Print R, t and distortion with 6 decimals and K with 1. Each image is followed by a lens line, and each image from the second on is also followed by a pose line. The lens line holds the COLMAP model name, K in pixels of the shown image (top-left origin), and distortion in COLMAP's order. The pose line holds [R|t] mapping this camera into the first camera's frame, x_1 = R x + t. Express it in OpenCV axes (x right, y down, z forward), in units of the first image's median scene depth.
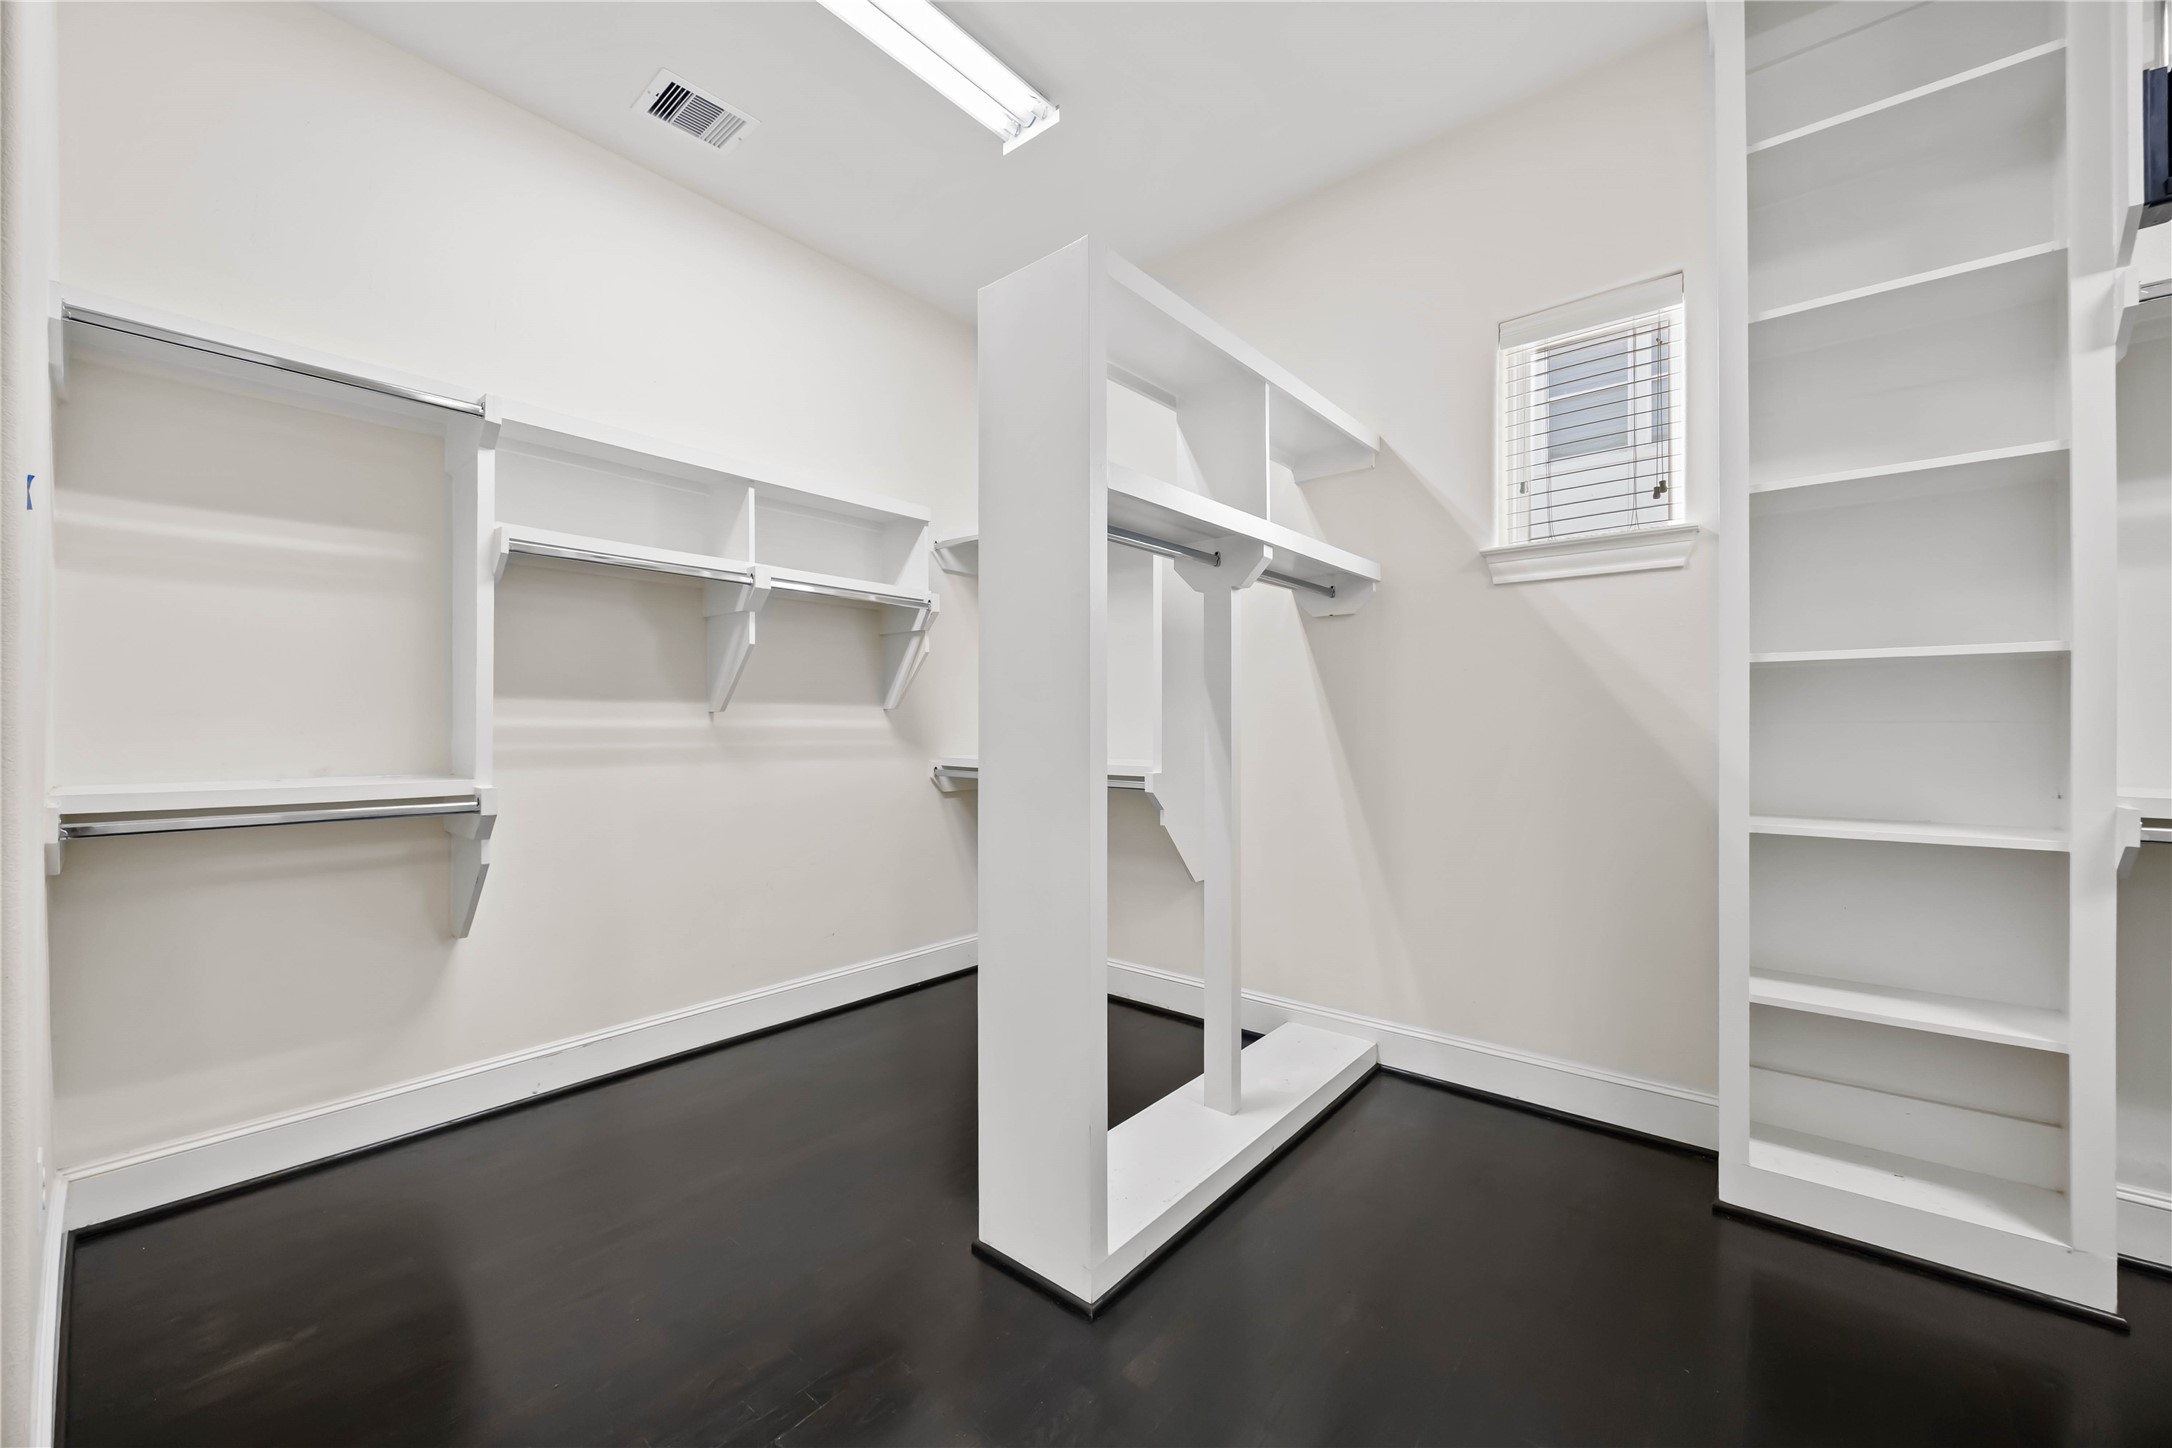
lens RADIAL K [[831.0, 0, 1088.6], [0, 831.0, 722.4], [0, 0, 1]] dist [-0.005343, 0.000328]
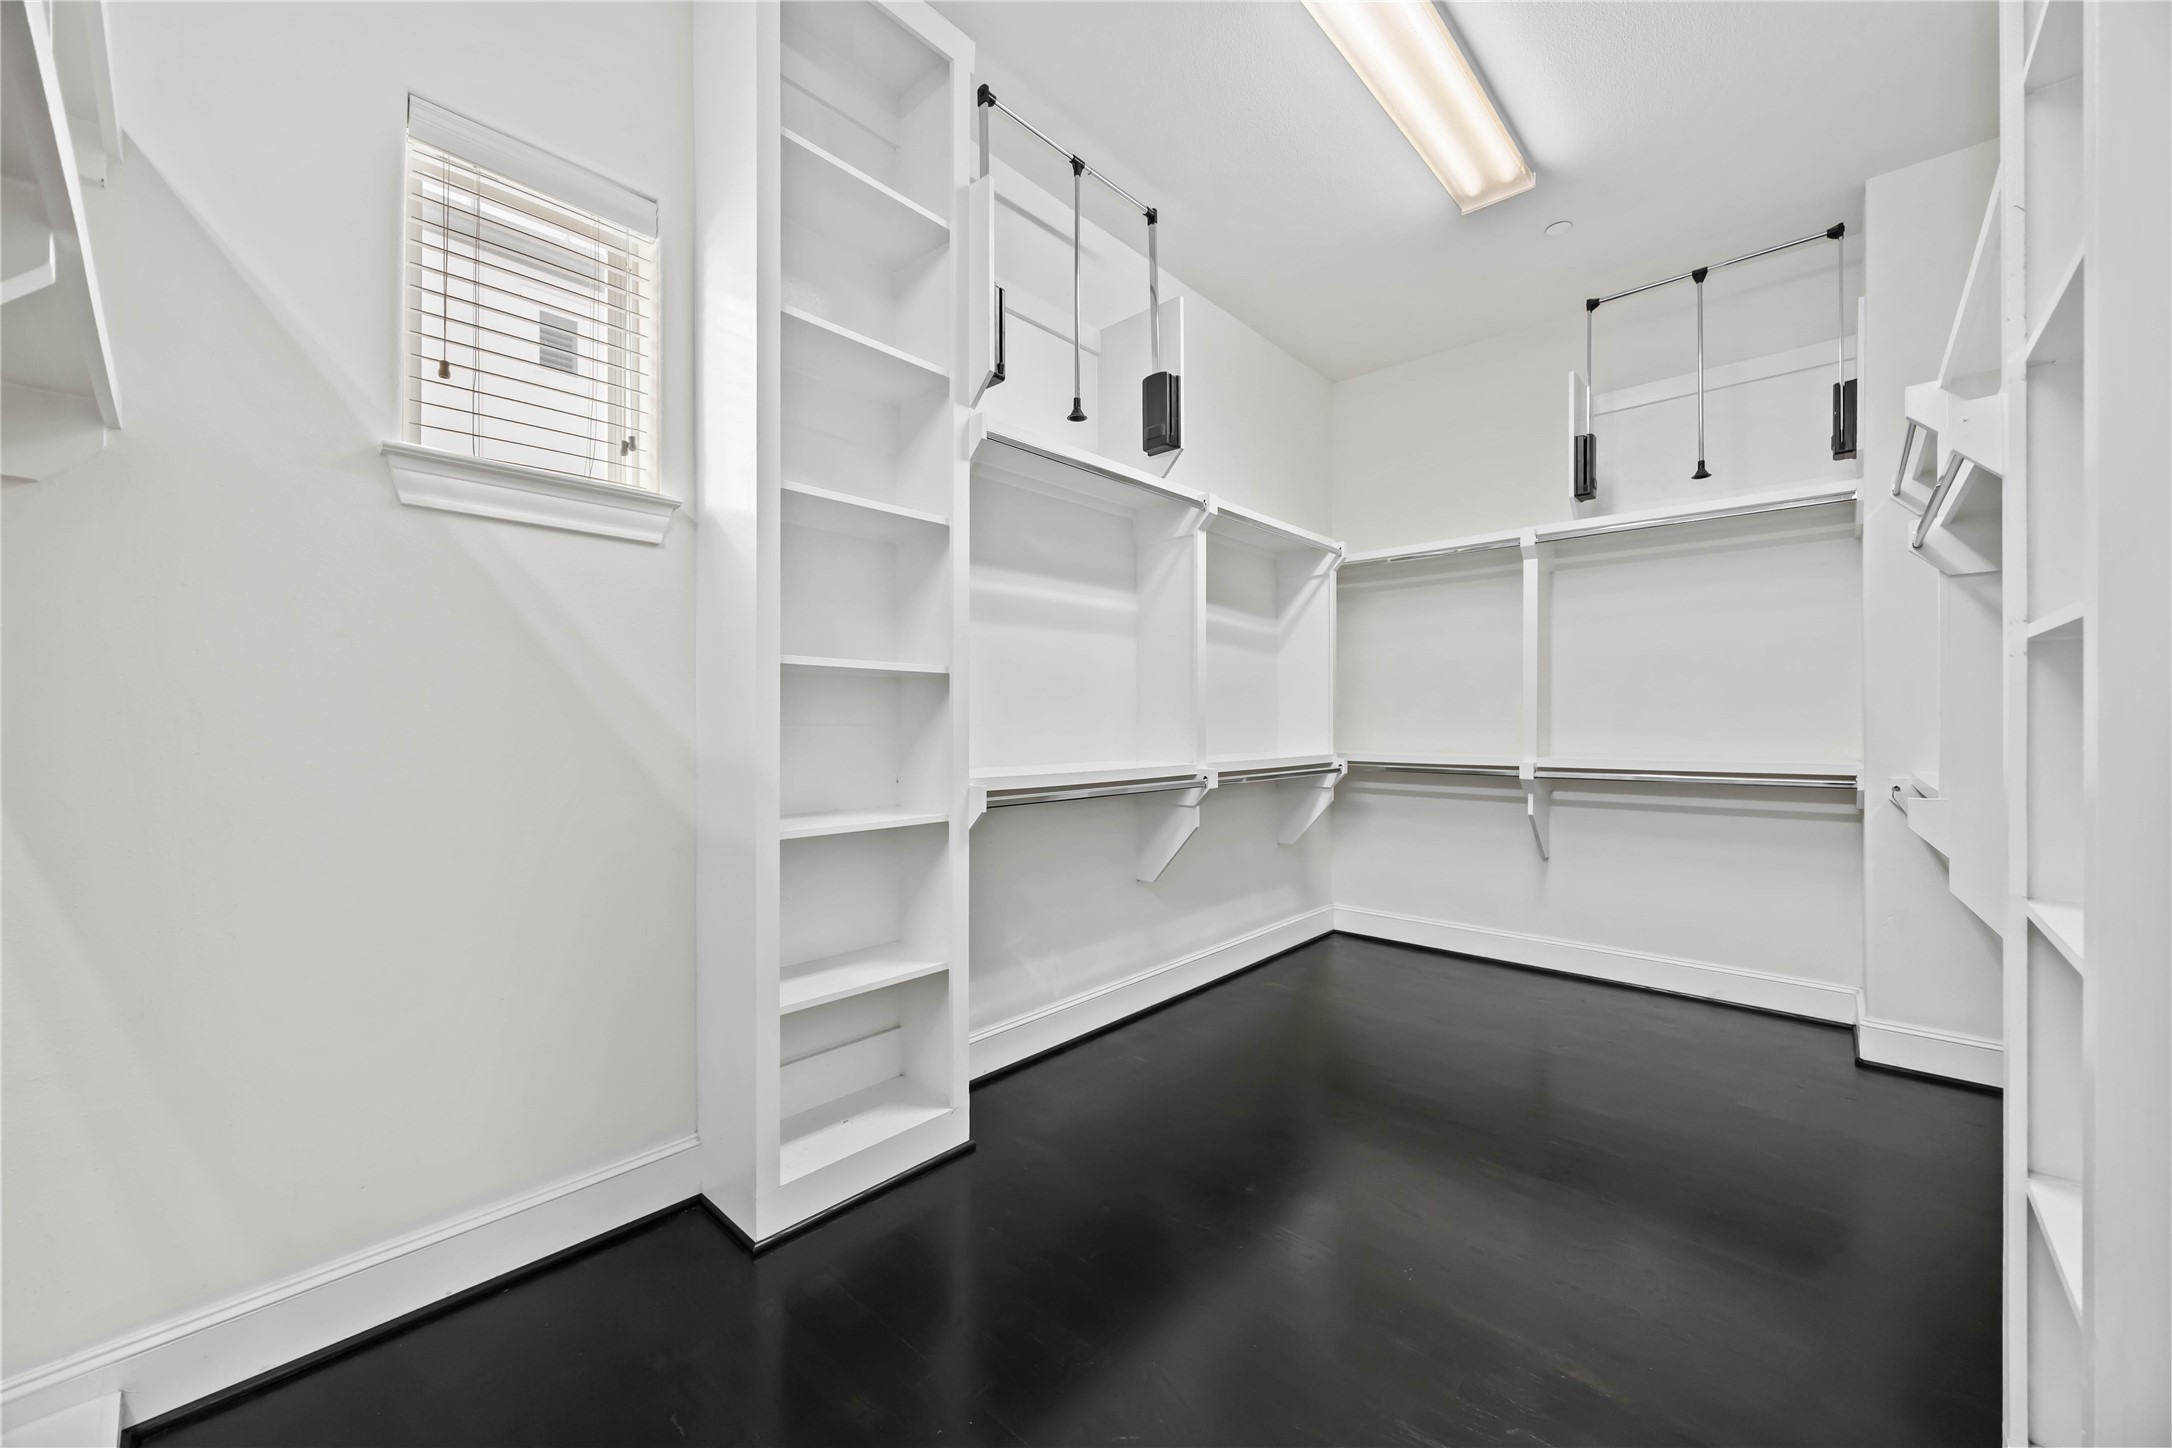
lens RADIAL K [[831.0, 0, 1083.8], [0, 831.0, 723.7], [0, 0, 1]] dist [-0.005343, 0.000328]
pose [[0.050406, 0.011033, 0.998668, -0.146531], [0.000985, 0.999938, -0.011097, 0.011696], [-0.998728, 0.001543, 0.050392, 0.595191]]
